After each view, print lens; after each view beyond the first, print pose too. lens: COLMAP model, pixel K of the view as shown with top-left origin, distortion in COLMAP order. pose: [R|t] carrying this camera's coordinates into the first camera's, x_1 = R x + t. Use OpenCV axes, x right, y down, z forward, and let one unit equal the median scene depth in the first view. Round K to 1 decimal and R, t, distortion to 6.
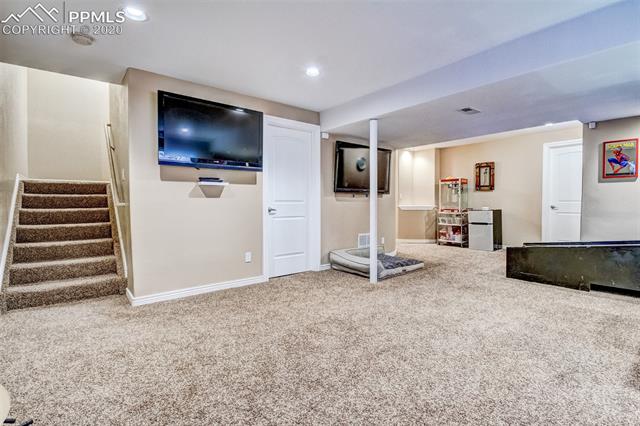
lens RADIAL K [[301.2, 0, 335.8], [0, 301.2, 210.0], [0, 0, 1]] dist [0.001638, -0.000193]
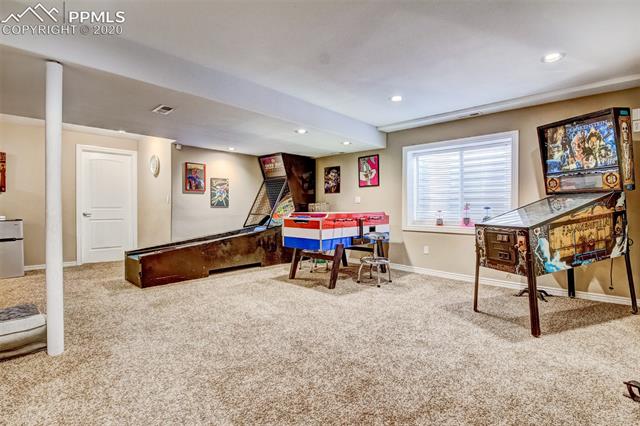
lens RADIAL K [[301.2, 0, 335.8], [0, 301.2, 210.0], [0, 0, 1]] dist [0.001638, -0.000193]
pose [[-0.115660, -0.003917, 0.993281, -0.534431], [0.026769, 0.999617, 0.007059, -0.015429], [-0.992928, 0.027406, -0.115511, 0.599215]]
